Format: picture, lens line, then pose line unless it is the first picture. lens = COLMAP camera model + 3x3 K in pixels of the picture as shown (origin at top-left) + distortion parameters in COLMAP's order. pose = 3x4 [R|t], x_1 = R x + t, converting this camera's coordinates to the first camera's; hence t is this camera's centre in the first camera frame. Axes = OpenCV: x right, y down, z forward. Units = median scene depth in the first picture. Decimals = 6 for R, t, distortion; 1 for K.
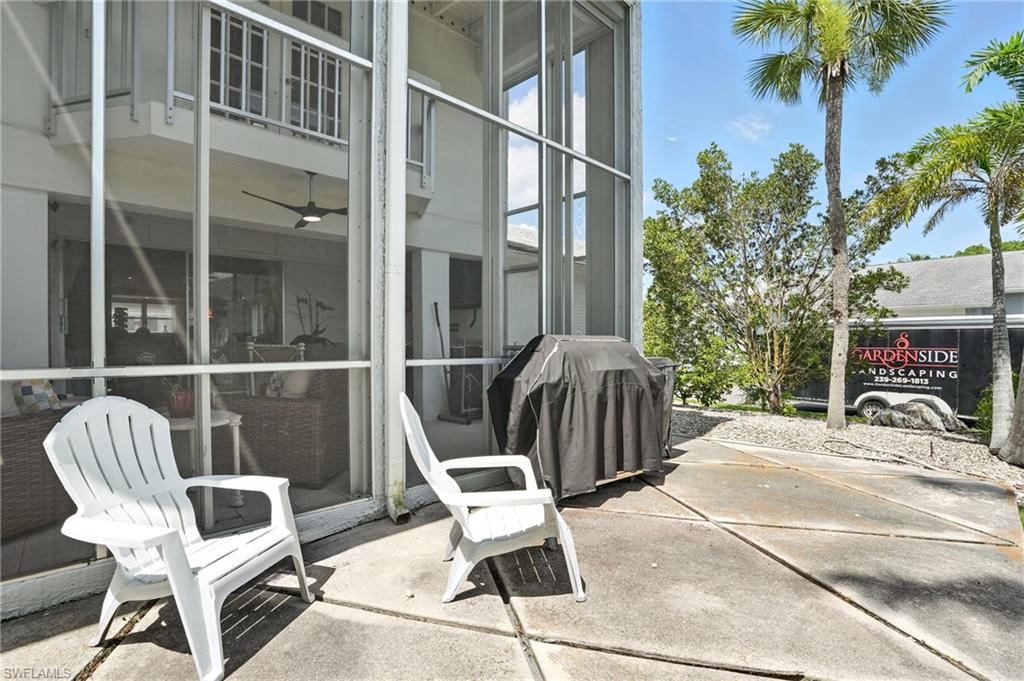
lens RADIAL K [[478.6, 0, 512.0], [0, 478.6, 340.5], [0, 0, 1]] dist [-0.056997, 0.020231]
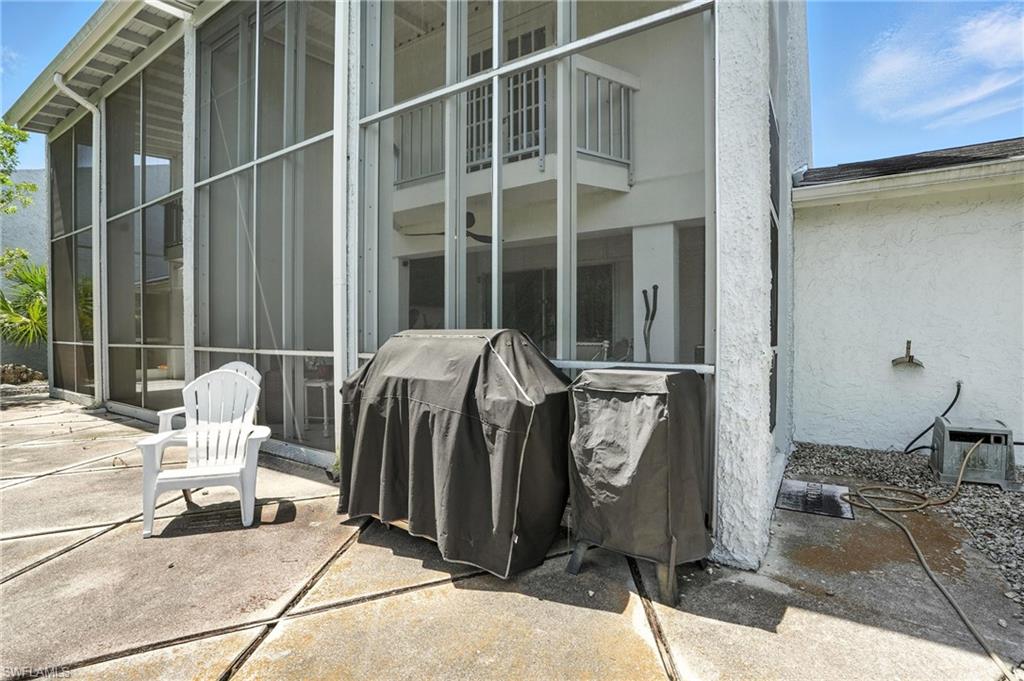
lens RADIAL K [[478.6, 0, 512.0], [0, 478.6, 340.5], [0, 0, 1]] dist [-0.056997, 0.020231]
pose [[0.224228, 0.007574, -0.974507, 0.906865], [-0.004982, 0.999966, 0.006626, 0.000742], [0.974524, 0.003369, 0.224258, 0.955976]]
